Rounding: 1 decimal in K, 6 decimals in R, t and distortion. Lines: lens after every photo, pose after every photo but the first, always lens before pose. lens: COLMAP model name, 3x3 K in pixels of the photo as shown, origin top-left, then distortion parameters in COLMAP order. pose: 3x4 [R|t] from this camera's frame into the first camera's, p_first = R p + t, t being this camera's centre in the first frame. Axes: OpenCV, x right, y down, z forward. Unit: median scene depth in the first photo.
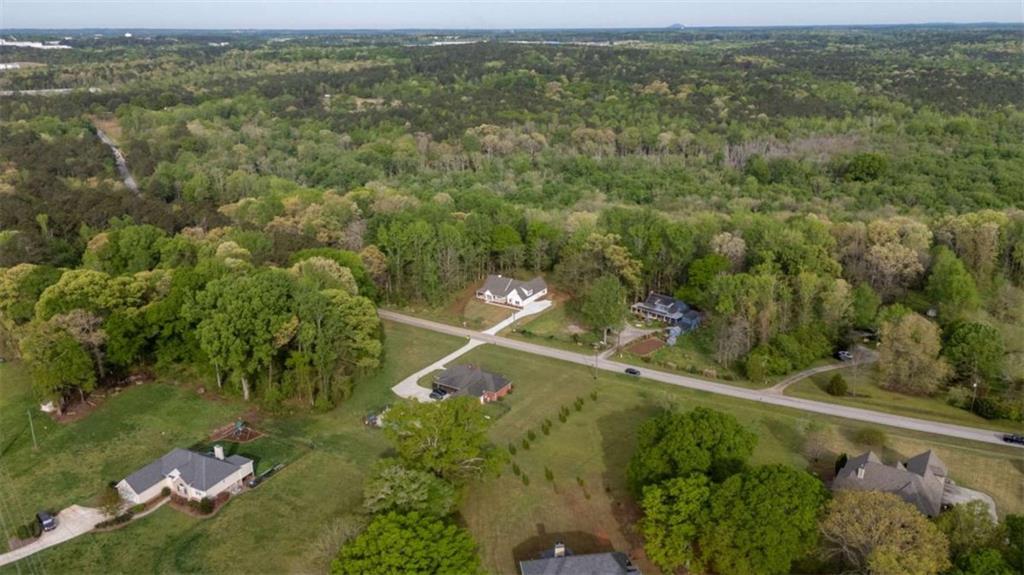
lens RADIAL K [[764.9, 0, 513.9], [0, 764.9, 290.3], [0, 0, 1]] dist [0.049493, -0.008018]
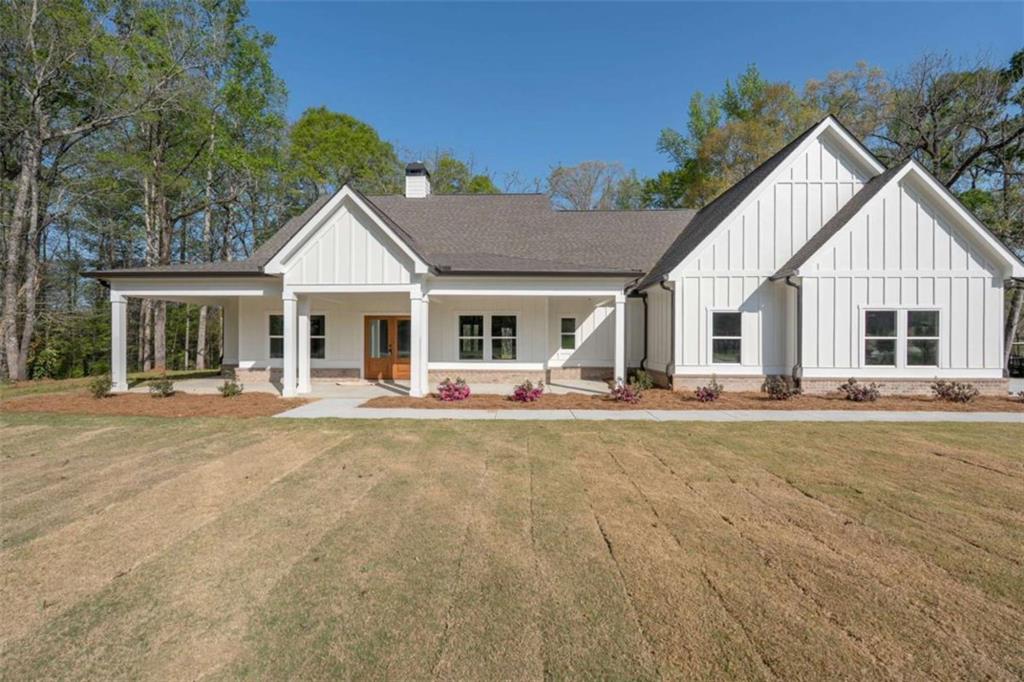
lens RADIAL K [[447.4, 0, 512.8], [0, 447.4, 340.1], [0, 0, 1]] dist [-0.011525, 0.002126]
pose [[0.860407, 0.004781, 0.509585, -0.040106], [0.158926, 0.947569, -0.277228, 0.021395], [-0.484193, 0.319515, 0.814535, 0.983917]]
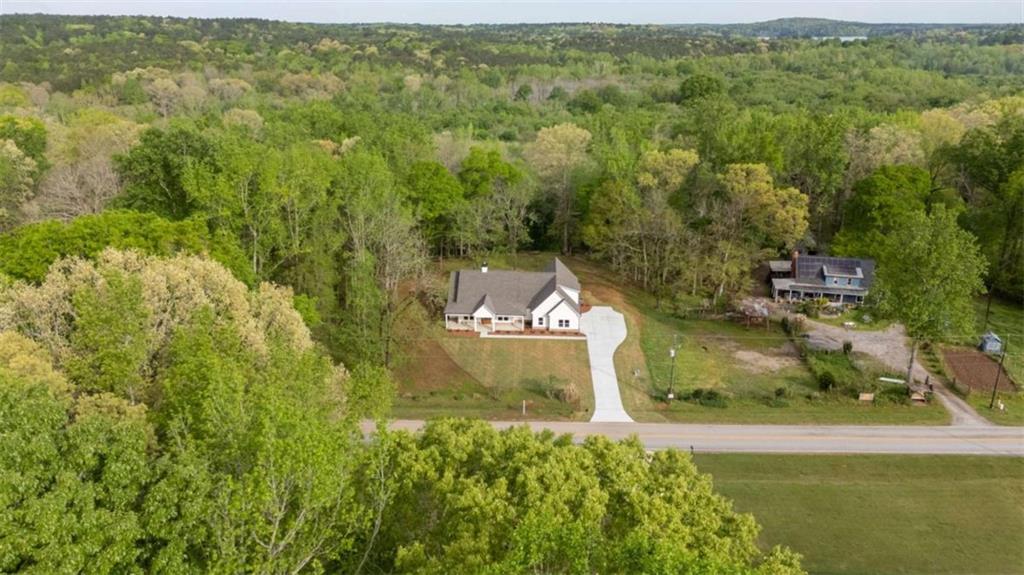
lens RADIAL K [[764.9, 0, 512.0], [0, 764.9, 285.0], [0, 0, 1]] dist [0.049493, -0.008018]
pose [[0.873244, -0.153848, 0.462359, -0.209520], [0.156126, 0.987165, 0.033605, -0.022661], [-0.461594, 0.042841, 0.886056, 0.640968]]
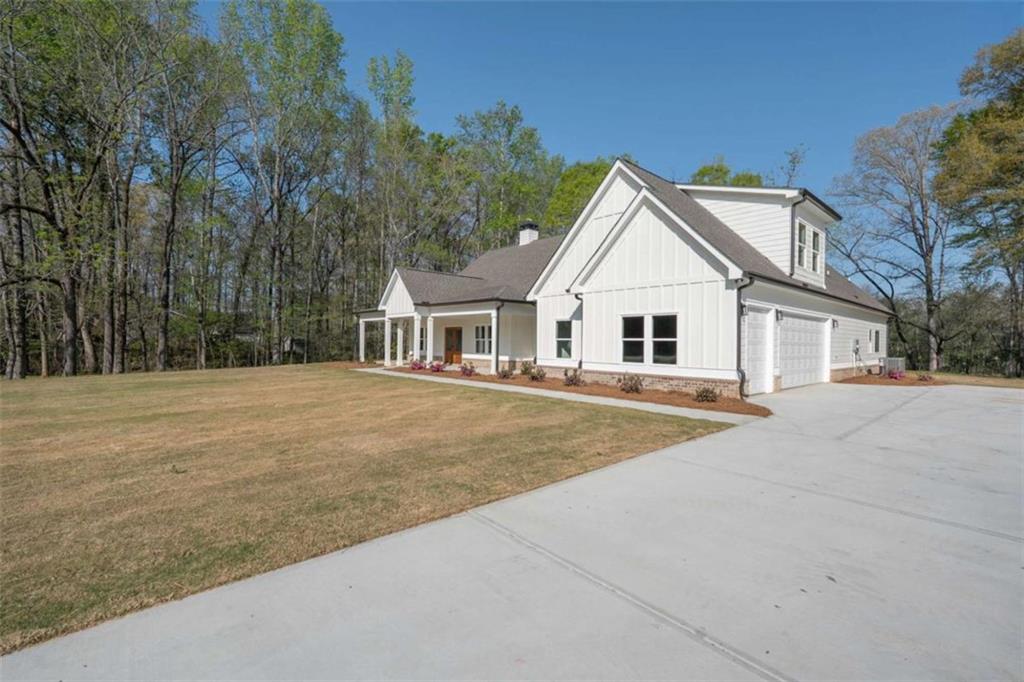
lens RADIAL K [[447.4, 0, 512.2], [0, 447.4, 334.7], [0, 0, 1]] dist [-0.011525, 0.002126]
pose [[0.961048, 0.008865, -0.276238, 0.003705], [-0.101301, 0.941227, -0.322227, 0.030418], [0.257147, 0.337659, 0.905462, 0.957194]]
